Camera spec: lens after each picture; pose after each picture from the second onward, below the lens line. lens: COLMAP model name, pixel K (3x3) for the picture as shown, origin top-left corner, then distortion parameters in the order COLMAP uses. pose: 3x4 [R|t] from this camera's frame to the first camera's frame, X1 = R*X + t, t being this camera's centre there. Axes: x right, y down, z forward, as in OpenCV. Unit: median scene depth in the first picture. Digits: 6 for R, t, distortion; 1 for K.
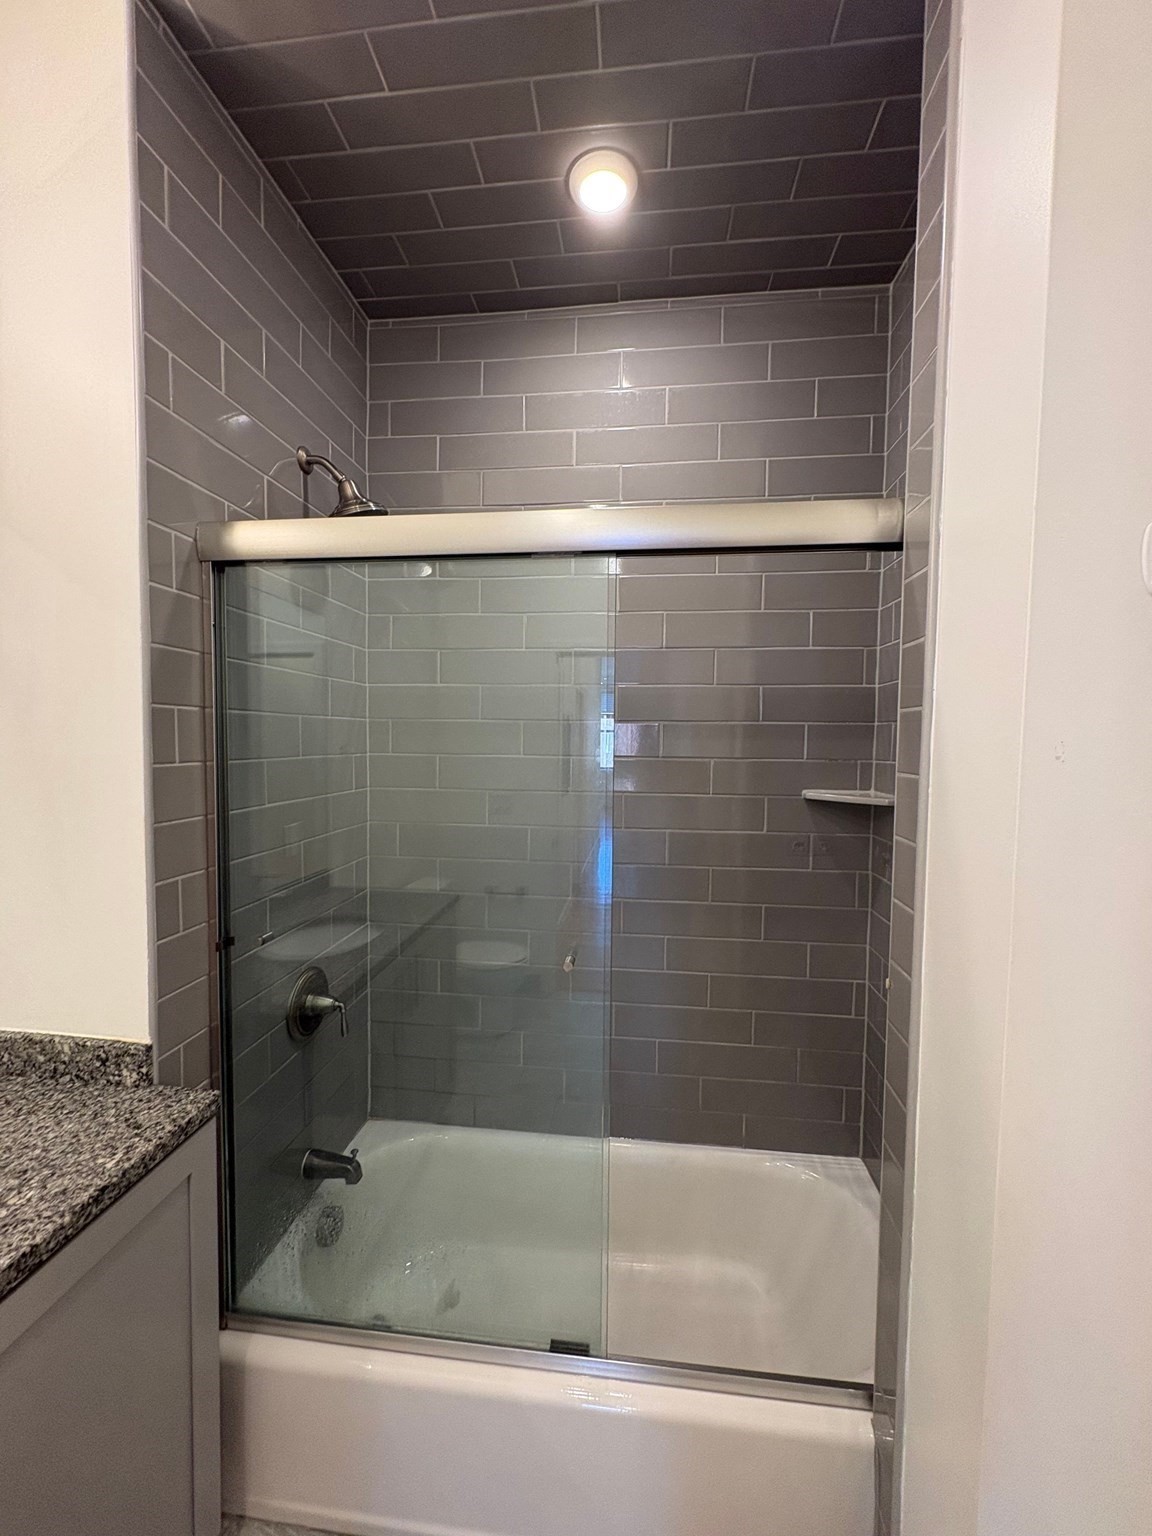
lens RADIAL K [[607.5, 0, 580.6], [0, 607.5, 767.2], [0, 0, 1]] dist [0.002394, 0.000187]
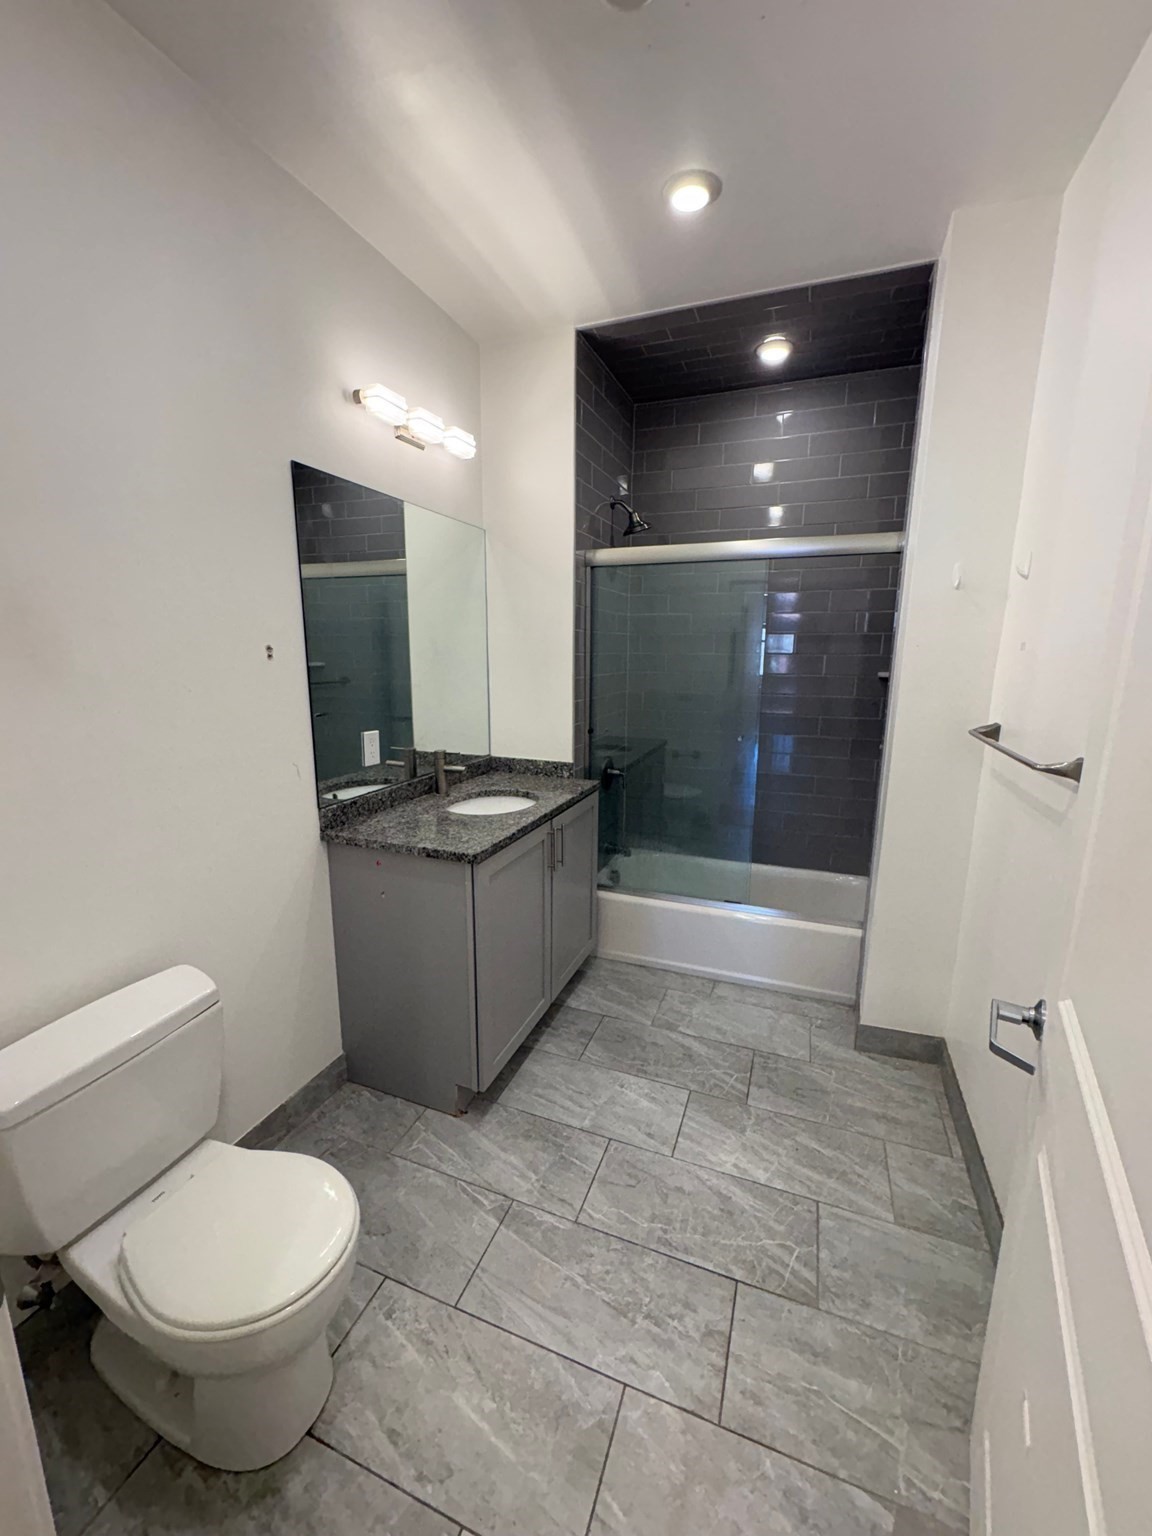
lens RADIAL K [[607.5, 0, 575.9], [0, 607.5, 764.2], [0, 0, 1]] dist [0.002394, 0.000187]
pose [[0.968381, 0.039841, -0.246275, -0.044151], [-0.006885, 0.991058, 0.133256, 0.089509], [0.249382, -0.127347, 0.959996, -1.134002]]
